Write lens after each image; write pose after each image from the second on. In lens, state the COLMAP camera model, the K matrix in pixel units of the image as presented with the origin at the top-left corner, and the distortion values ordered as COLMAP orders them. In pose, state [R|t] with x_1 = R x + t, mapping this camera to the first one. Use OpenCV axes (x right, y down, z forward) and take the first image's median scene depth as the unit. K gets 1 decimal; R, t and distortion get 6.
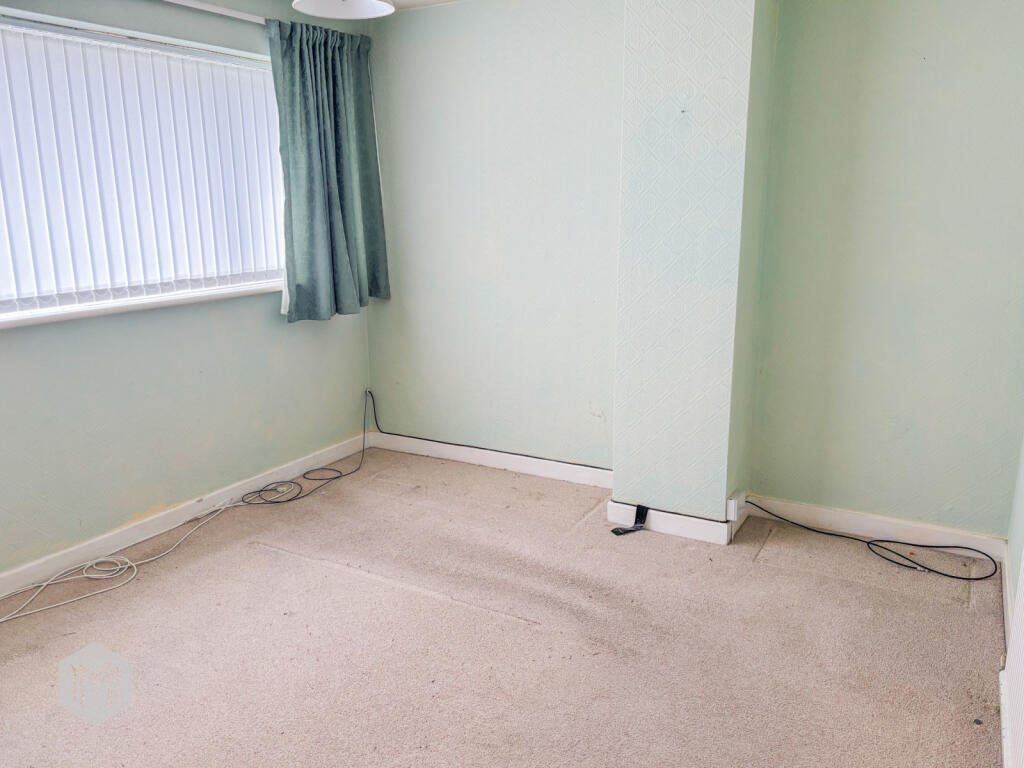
lens RADIAL K [[793.4, 0, 512.0], [0, 793.4, 384.0], [0, 0, 1]] dist [0.082129, 0.002199]
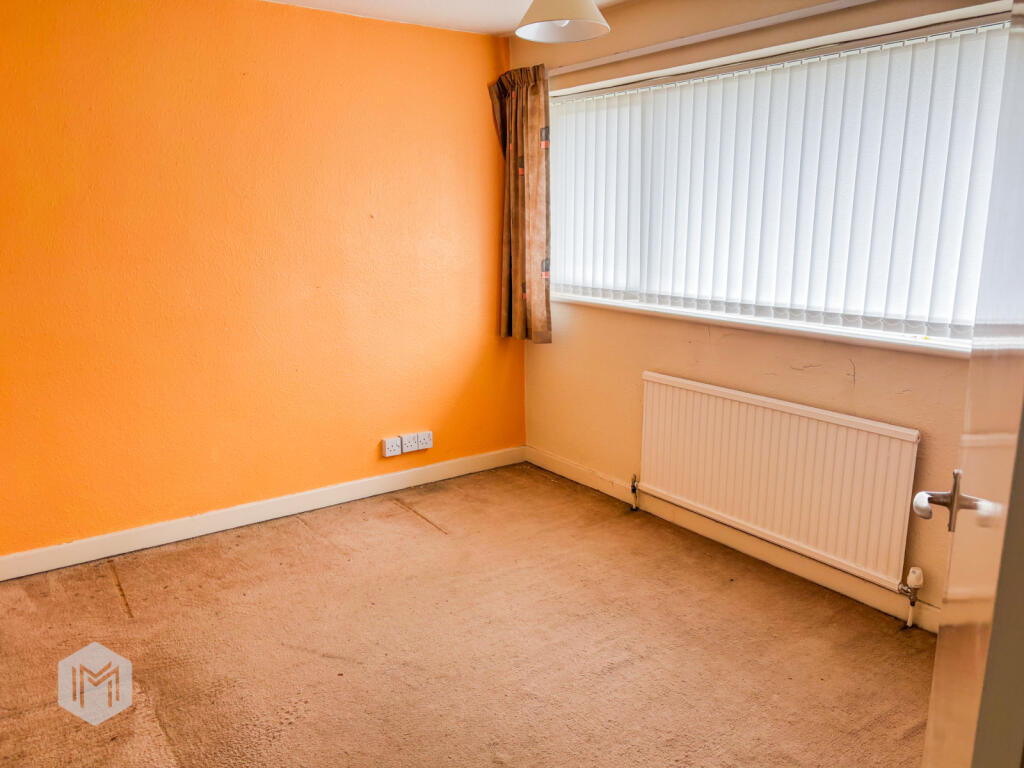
lens RADIAL K [[793.4, 0, 512.0], [0, 793.4, 384.0], [0, 0, 1]] dist [0.082129, 0.002199]
pose [[-0.424212, 0.197127, -0.883847, 0.433886], [-0.210183, 0.927932, 0.307840, -0.231866], [0.880833, 0.316359, -0.352207, 0.973958]]
